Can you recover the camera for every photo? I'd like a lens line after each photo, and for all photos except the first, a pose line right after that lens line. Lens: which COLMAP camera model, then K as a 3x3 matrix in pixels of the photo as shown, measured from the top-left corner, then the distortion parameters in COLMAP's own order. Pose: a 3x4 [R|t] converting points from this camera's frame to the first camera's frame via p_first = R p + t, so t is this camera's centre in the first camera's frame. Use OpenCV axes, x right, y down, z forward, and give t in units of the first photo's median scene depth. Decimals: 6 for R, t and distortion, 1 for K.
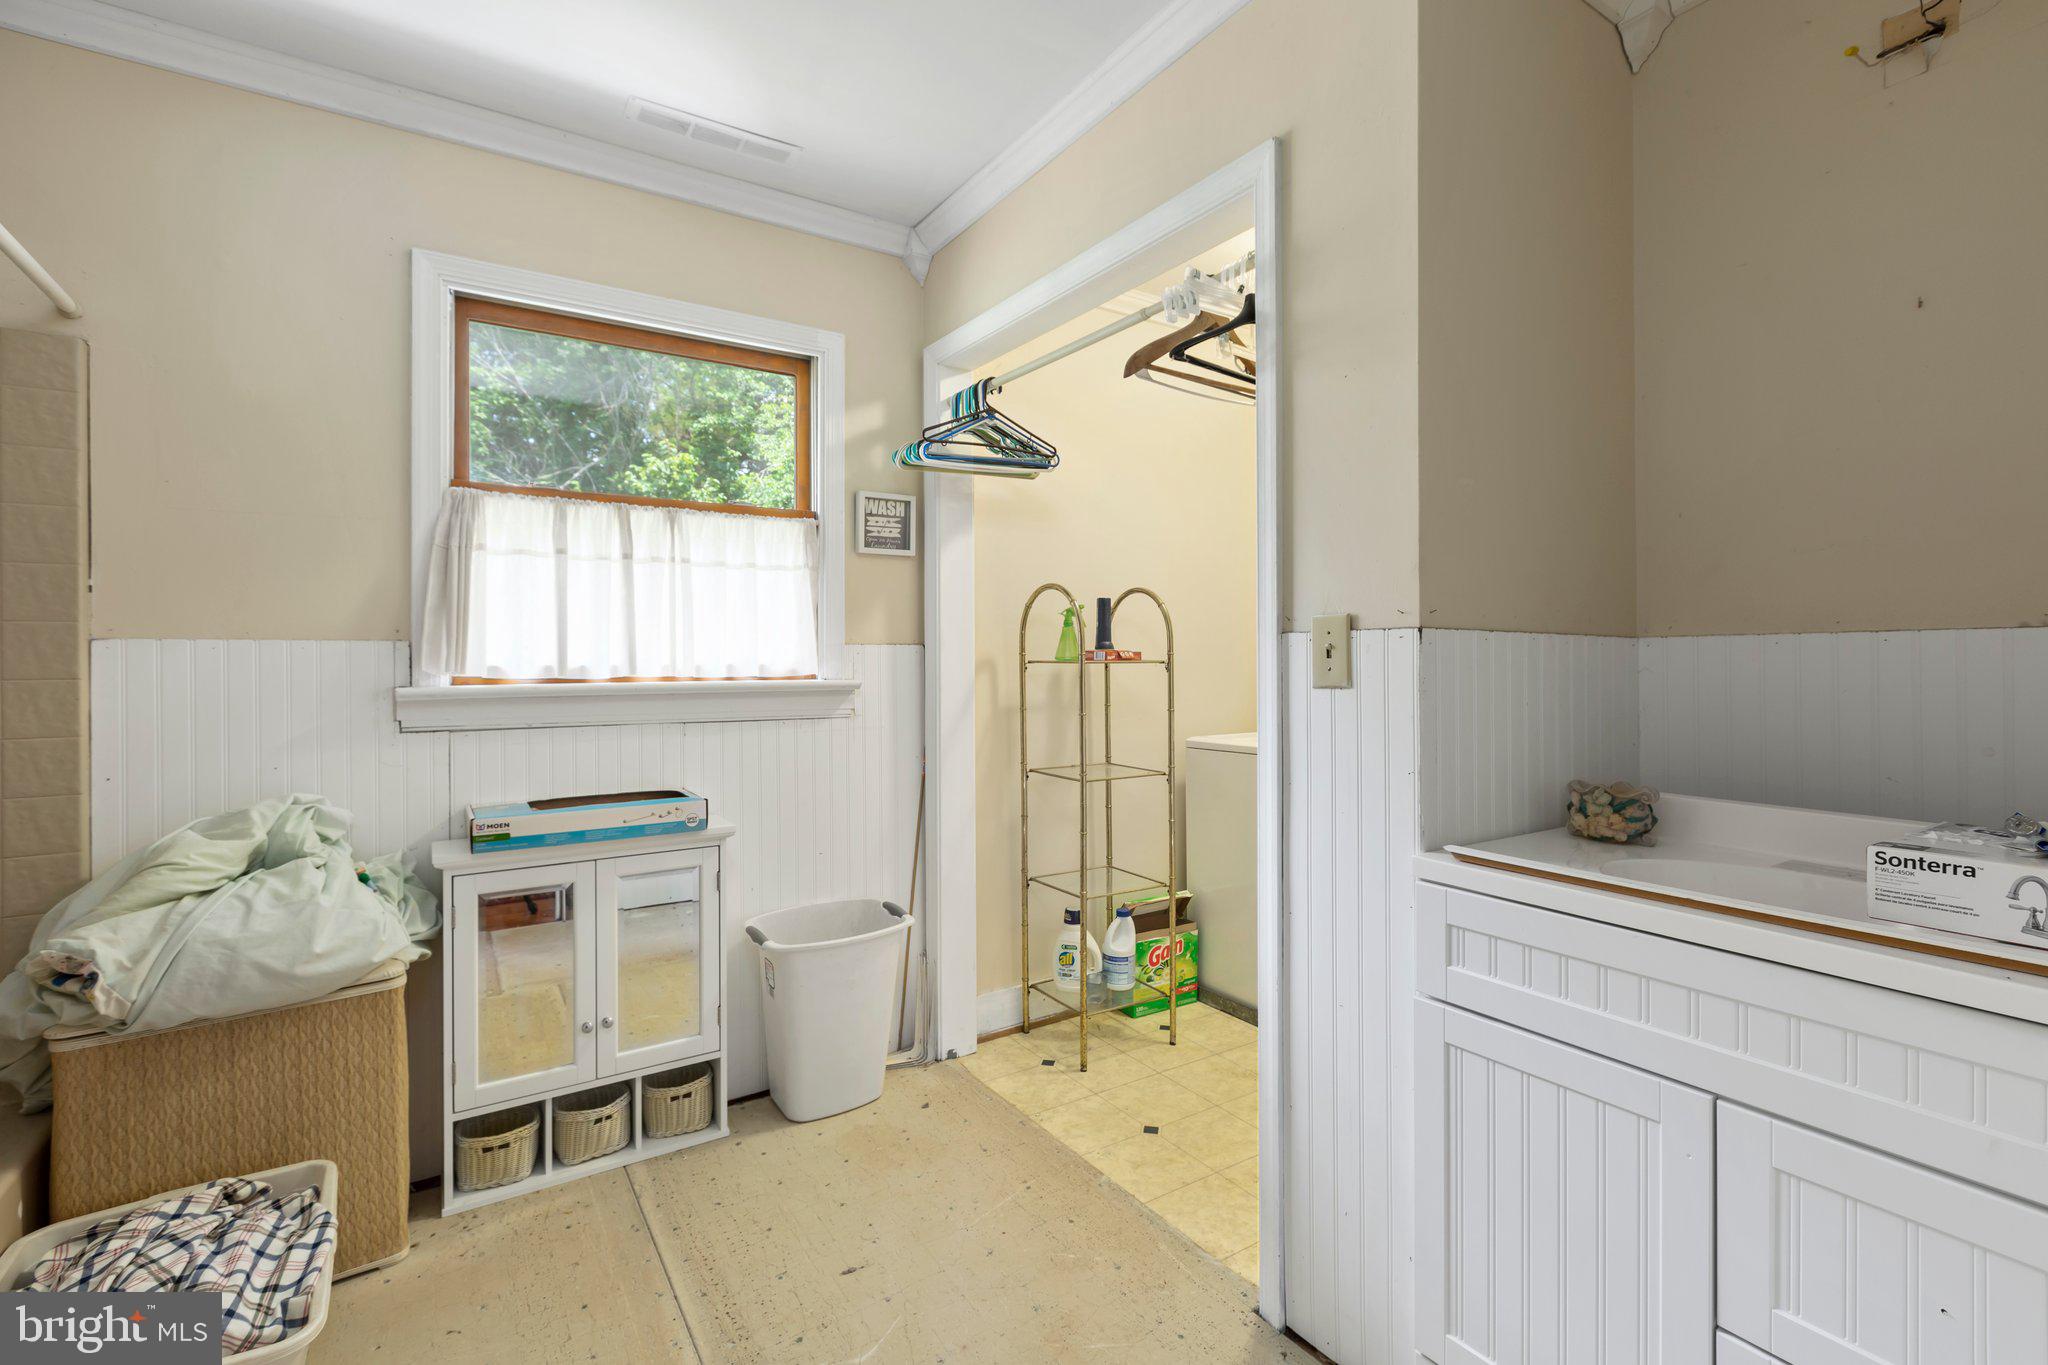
lens RADIAL K [[920.8, 0, 1025.5], [0, 920.8, 670.6], [0, 0, 1]] dist [0.002382, -0.000062]
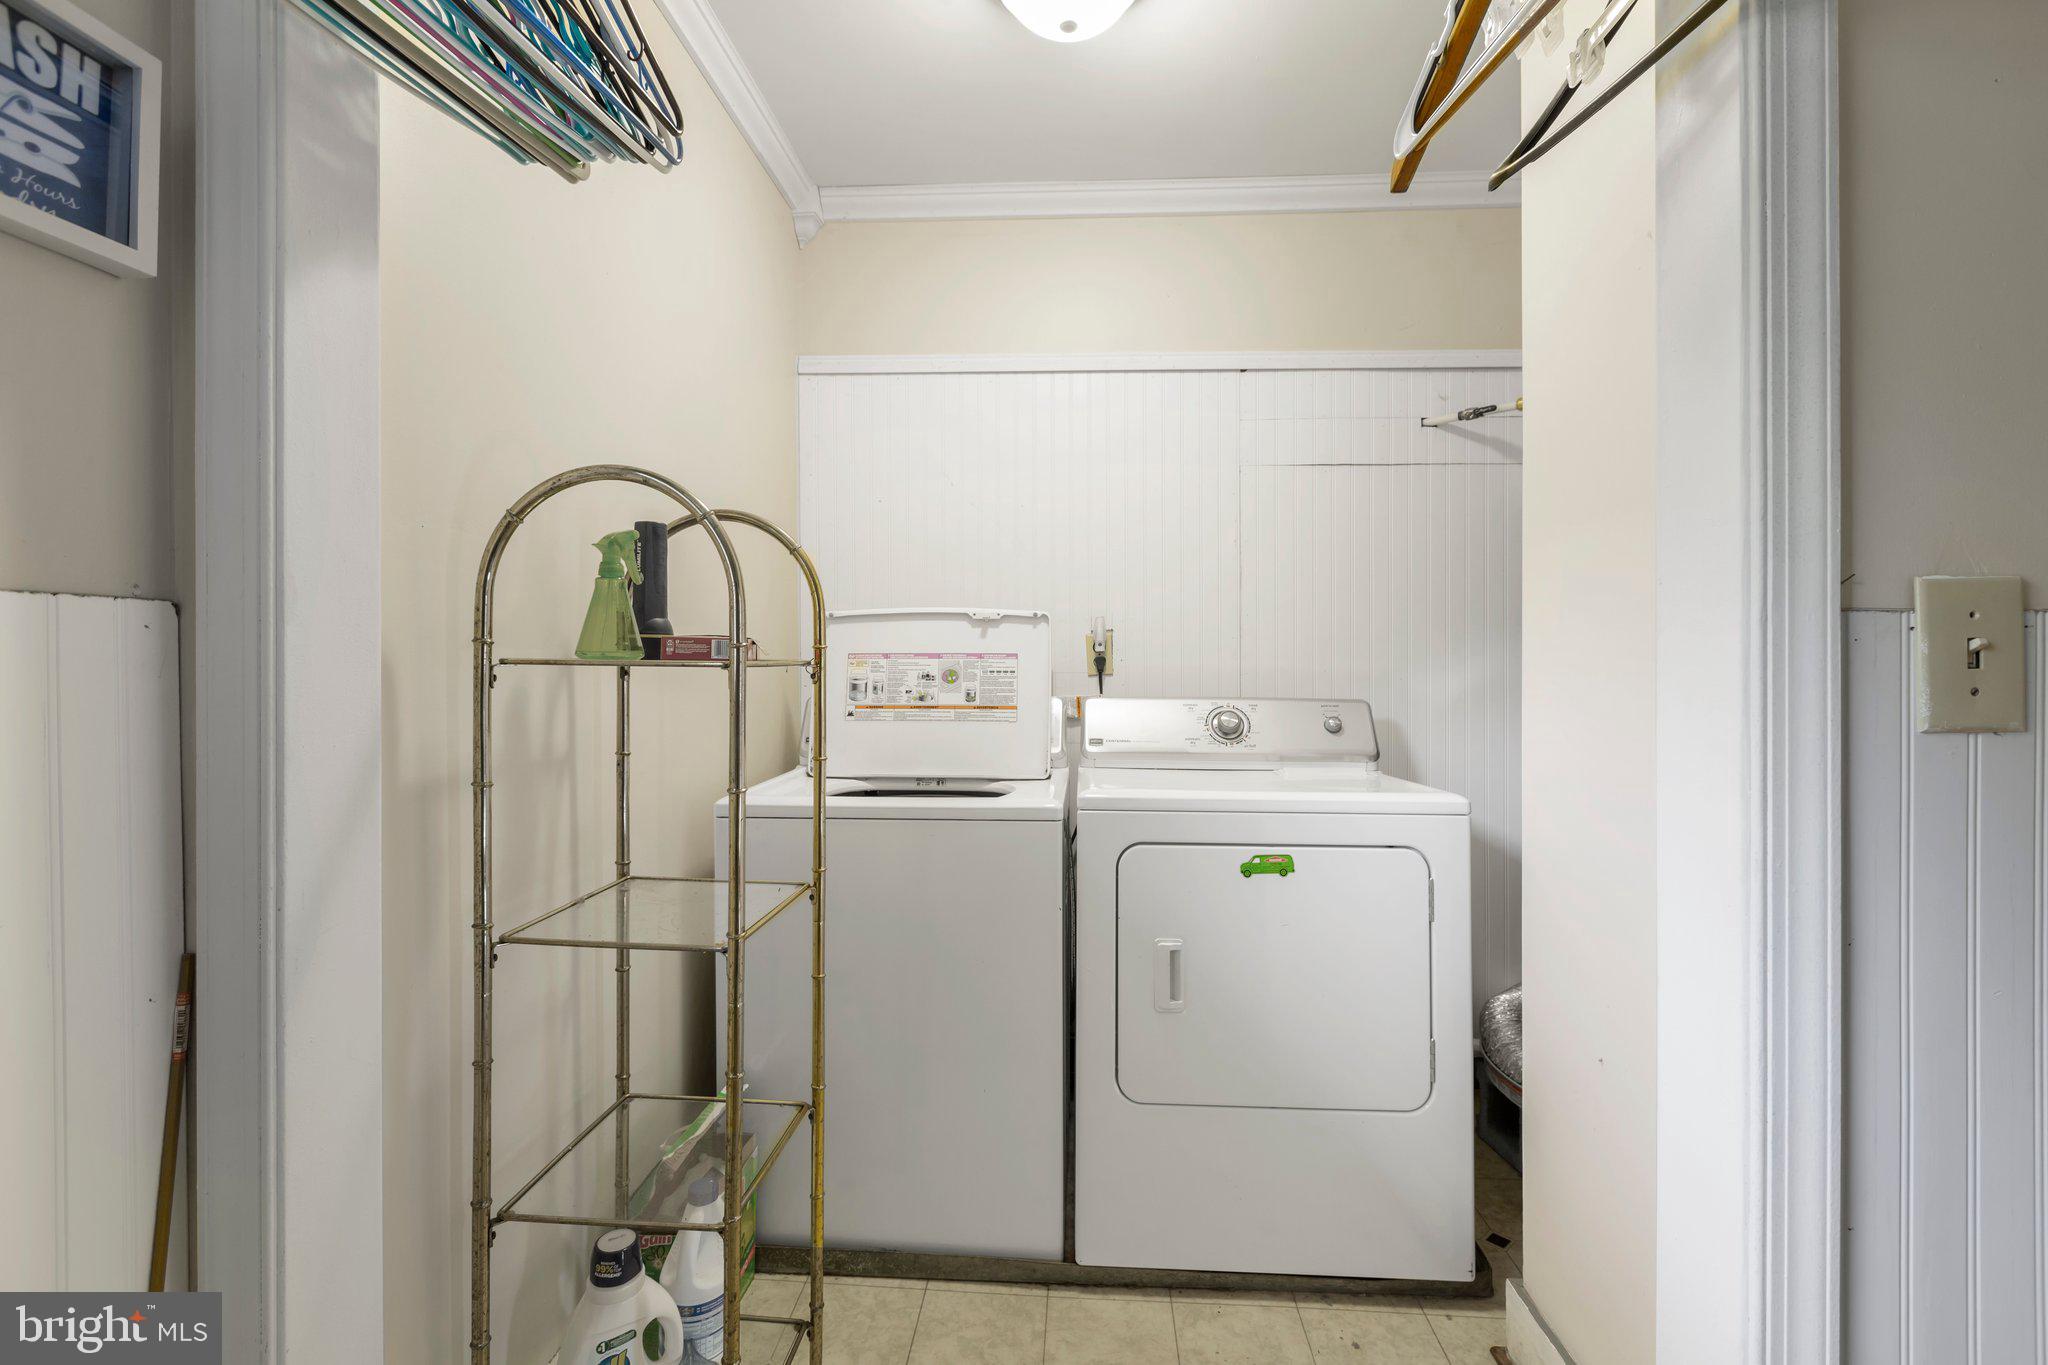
lens RADIAL K [[920.8, 0, 1025.5], [0, 920.8, 670.6], [0, 0, 1]] dist [0.002382, -0.000062]
pose [[0.590885, 0.002077, 0.806753, -0.187719], [-0.003616, 0.999993, 0.000074, -0.006546], [-0.806747, -0.002961, 0.590889, 0.619924]]
